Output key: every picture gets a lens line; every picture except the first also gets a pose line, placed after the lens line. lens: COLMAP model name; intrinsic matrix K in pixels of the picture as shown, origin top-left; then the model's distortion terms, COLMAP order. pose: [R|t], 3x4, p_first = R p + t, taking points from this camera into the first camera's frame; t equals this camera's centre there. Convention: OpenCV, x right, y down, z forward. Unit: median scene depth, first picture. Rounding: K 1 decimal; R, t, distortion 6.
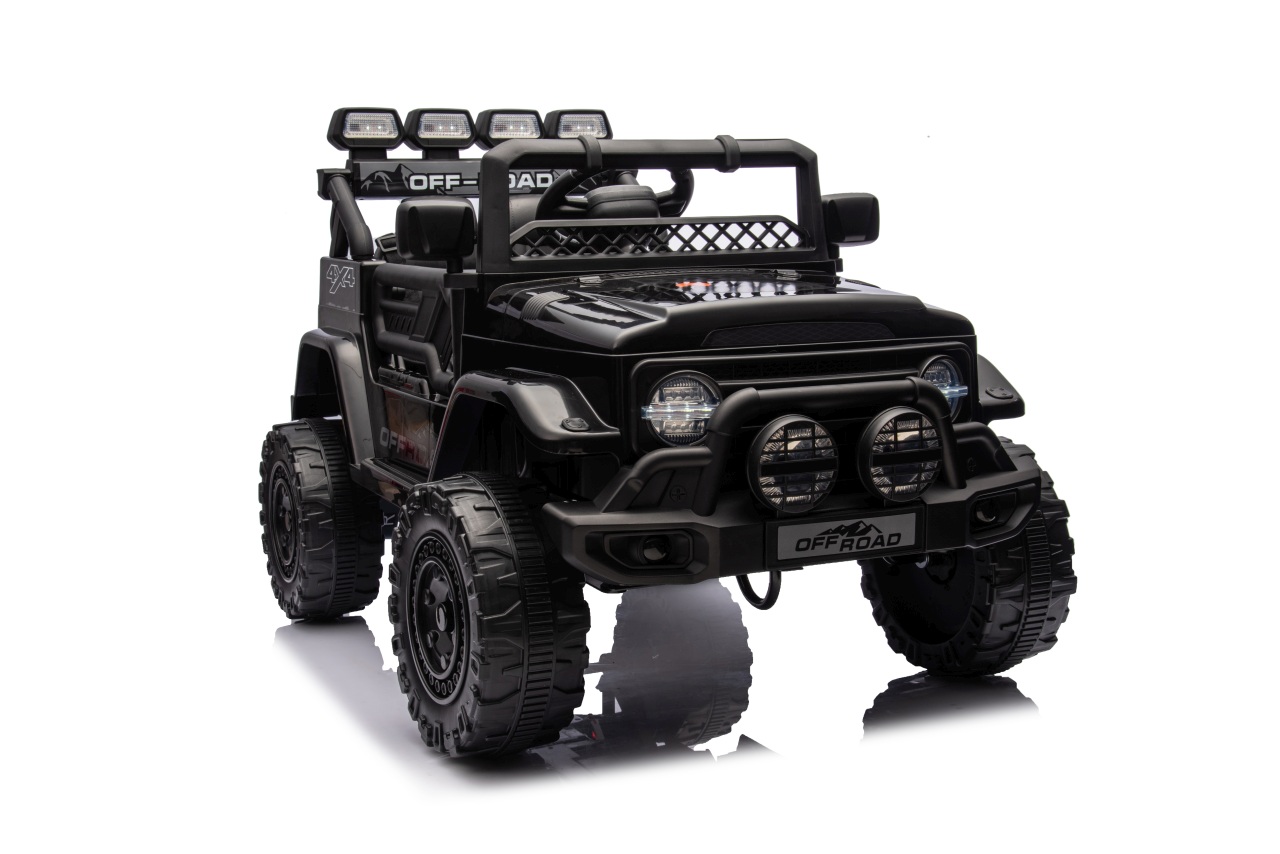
lens RADIAL K [[1505.5, 0, 574.7], [0, 1505.5, 419.2], [0, 0, 1]] dist [0.094077, 0.014293]
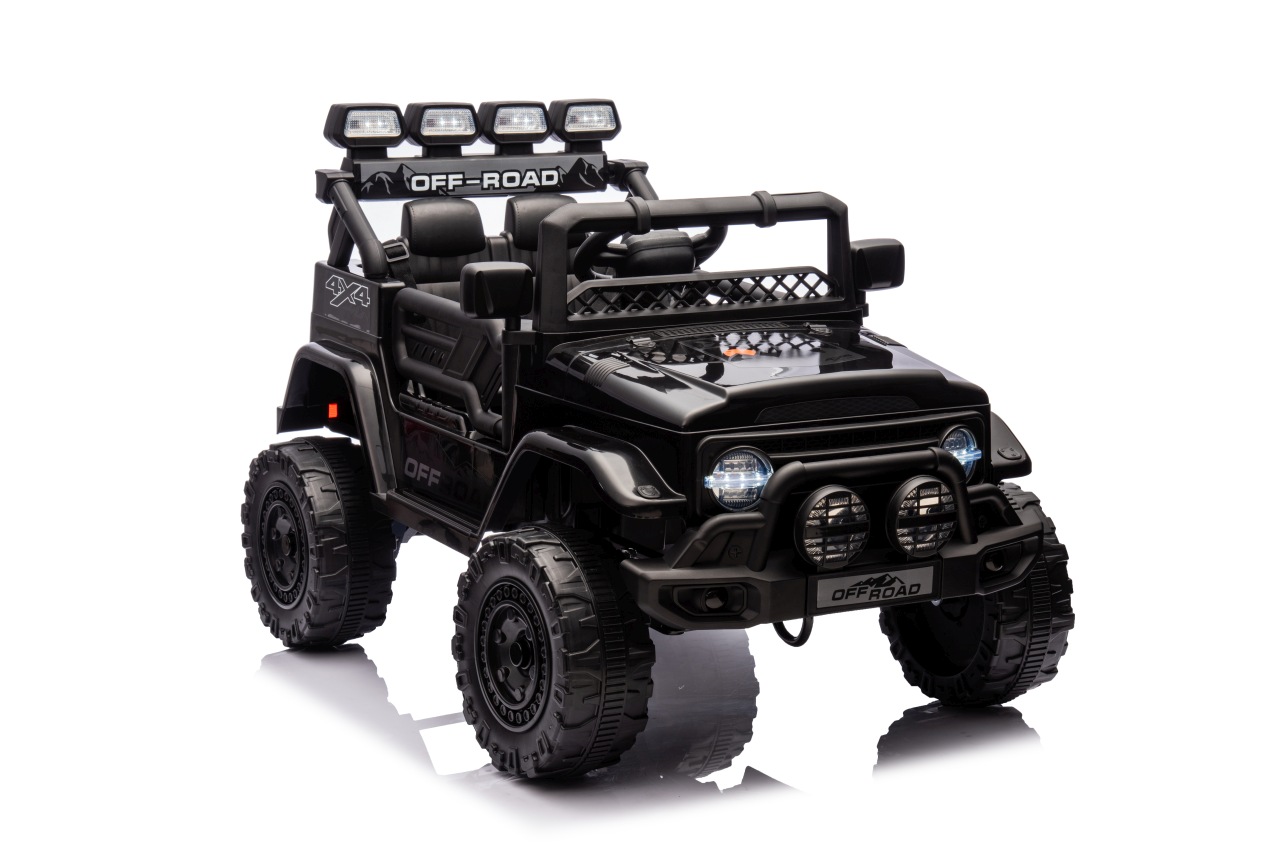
lens RADIAL K [[2526.9, 0, 664.6], [0, 2526.9, 429.0], [0, 0, 1]] dist [0.458244, -0.025233]
pose [[0.992711, 0.012597, 0.119856, -0.186454], [-0.019913, 0.997998, 0.060036, -0.136268], [-0.118859, -0.061985, 0.990974, -0.783829]]
